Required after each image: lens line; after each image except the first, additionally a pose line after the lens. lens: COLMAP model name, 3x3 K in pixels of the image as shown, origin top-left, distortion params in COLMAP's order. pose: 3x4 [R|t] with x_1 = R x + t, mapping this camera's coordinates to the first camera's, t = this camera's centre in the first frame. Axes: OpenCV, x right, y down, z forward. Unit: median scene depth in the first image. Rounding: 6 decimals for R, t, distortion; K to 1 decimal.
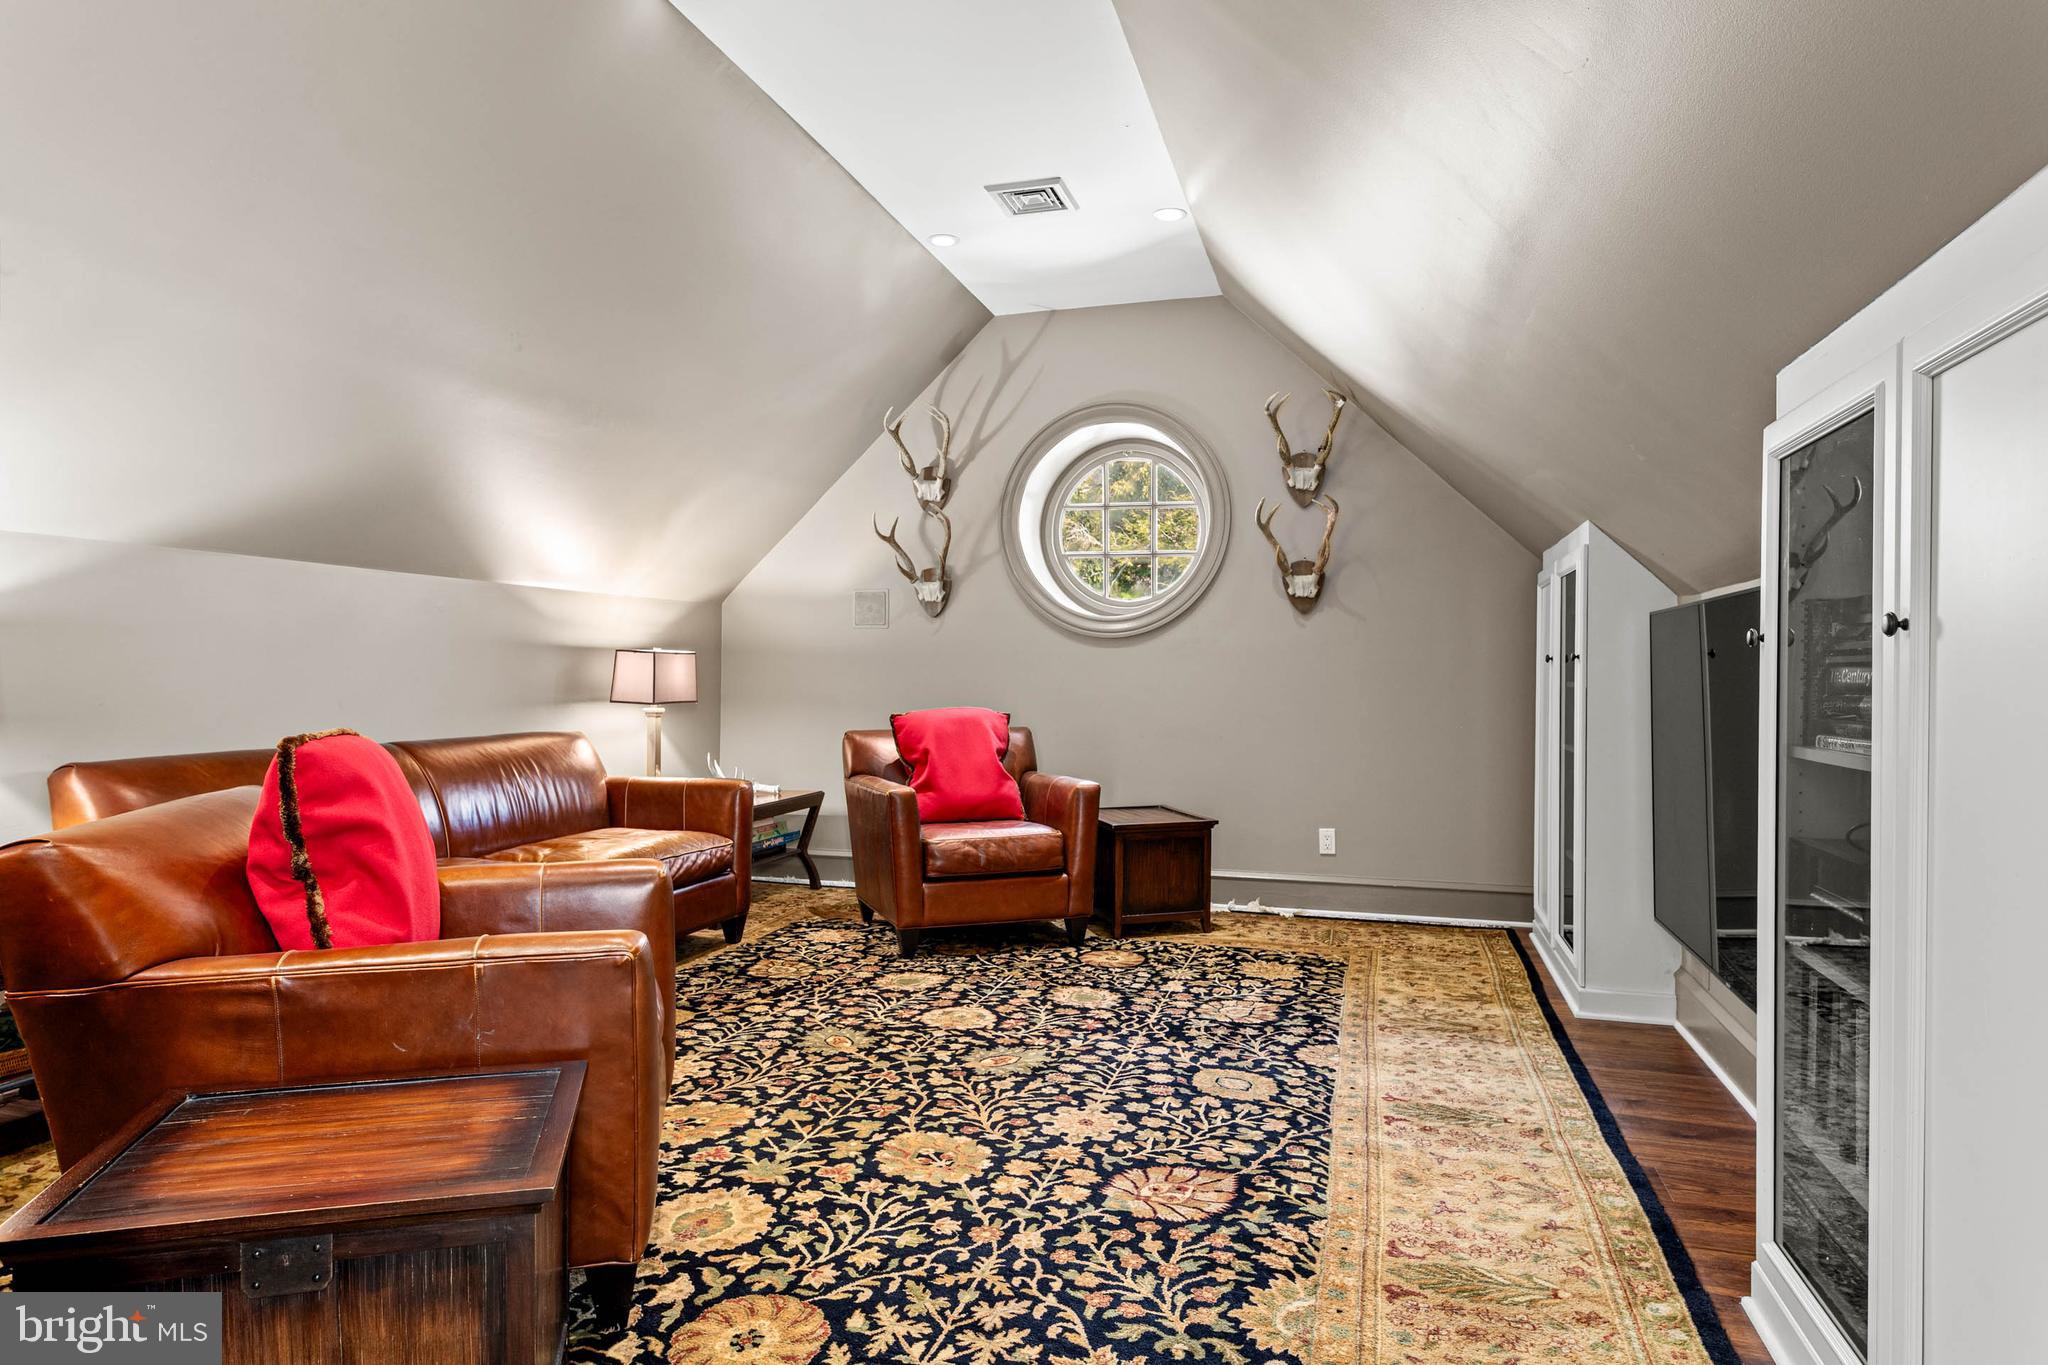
lens RADIAL K [[1197.7, 0, 1019.4], [0, 1197.7, 684.5], [0, 0, 1]] dist [0.001259, -0.000198]
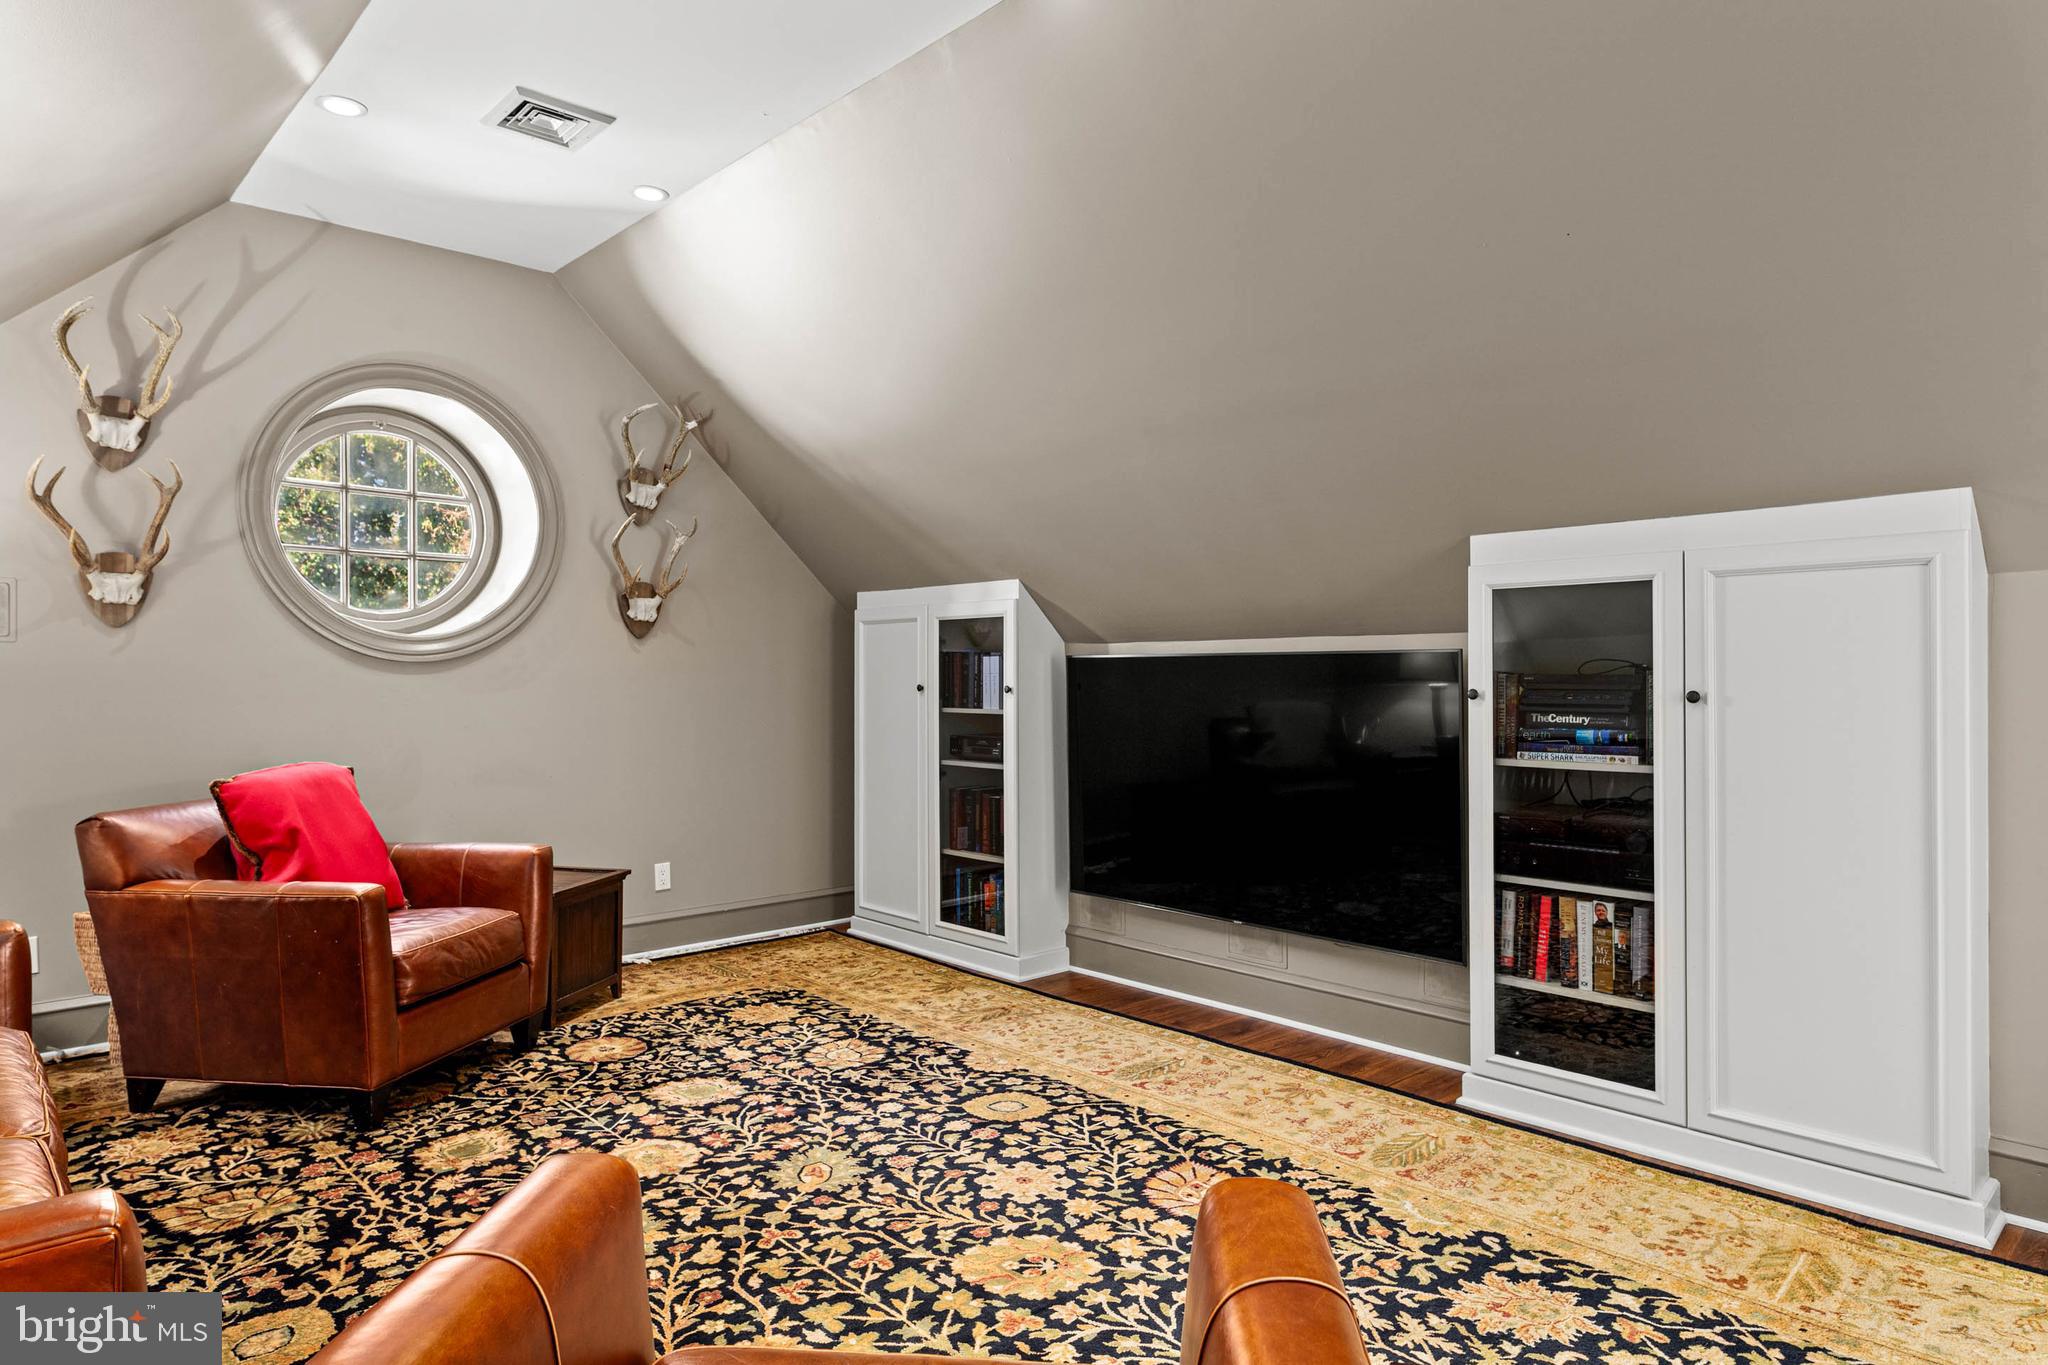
lens RADIAL K [[1197.7, 0, 1019.4], [0, 1197.7, 673.8], [0, 0, 1]] dist [0.001259, -0.000198]
pose [[0.500505, -0.004267, 0.865723, -0.655133], [0.010109, 0.999948, -0.000916, -0.041970], [-0.865675, 0.009210, 0.500522, 0.414138]]
